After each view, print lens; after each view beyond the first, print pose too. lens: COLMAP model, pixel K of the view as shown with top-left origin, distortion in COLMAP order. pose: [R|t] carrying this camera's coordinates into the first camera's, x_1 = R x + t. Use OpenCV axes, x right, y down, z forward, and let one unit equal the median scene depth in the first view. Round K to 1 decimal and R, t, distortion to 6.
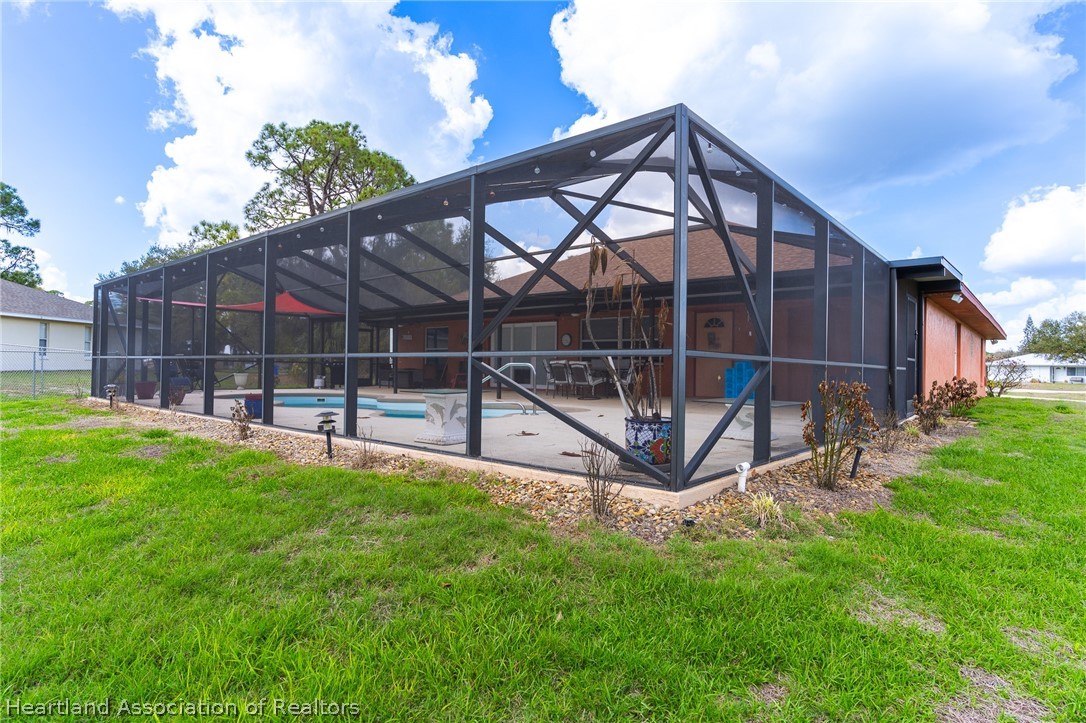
lens RADIAL K [[597.3, 0, 543.0], [0, 597.3, 361.5], [0, 0, 1]] dist [0.000518, 0.000043]
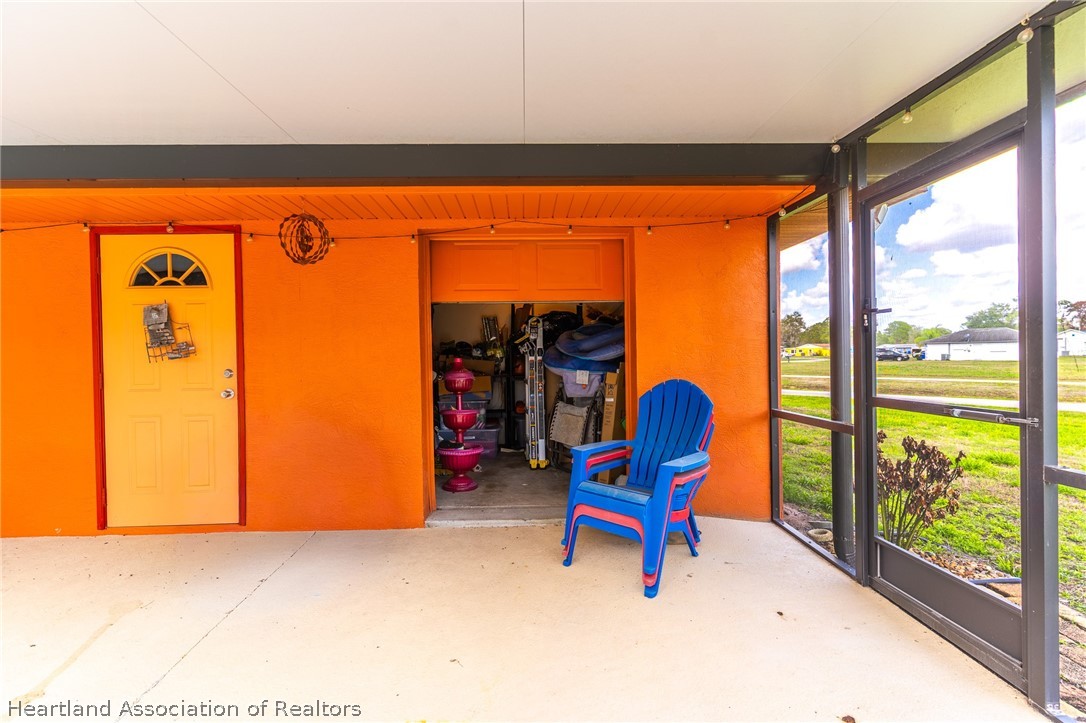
lens RADIAL K [[531.6, 0, 543.0], [0, 531.6, 361.5], [0, 0, 1]] dist [0.000110, 0.000270]
pose [[0.744310, -0.036187, 0.666853, 0.245455], [0.022906, 0.999327, 0.028662, -0.023692], [-0.667441, -0.006058, 0.744638, 0.676712]]
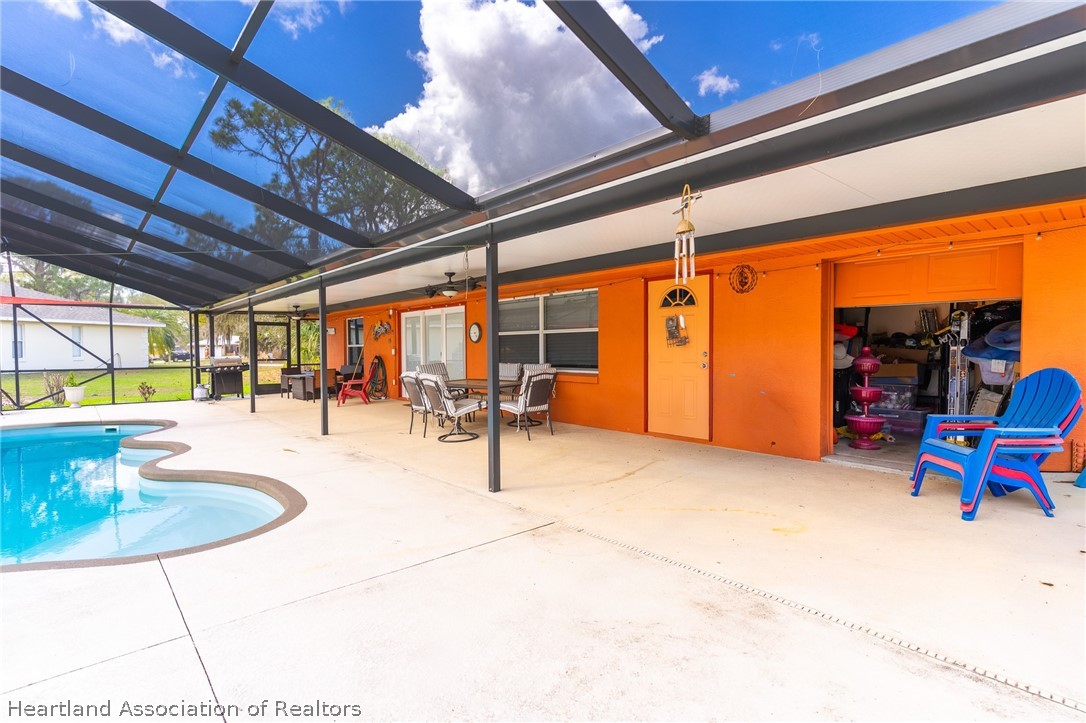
lens RADIAL K [[531.6, 0, 543.0], [0, 531.6, 361.5], [0, 0, 1]] dist [0.000110, 0.000270]
pose [[0.992249, -0.018310, -0.122912, 0.221912], [0.022366, 0.999247, 0.031699, -0.025380], [0.122239, -0.034203, 0.991911, 0.501611]]
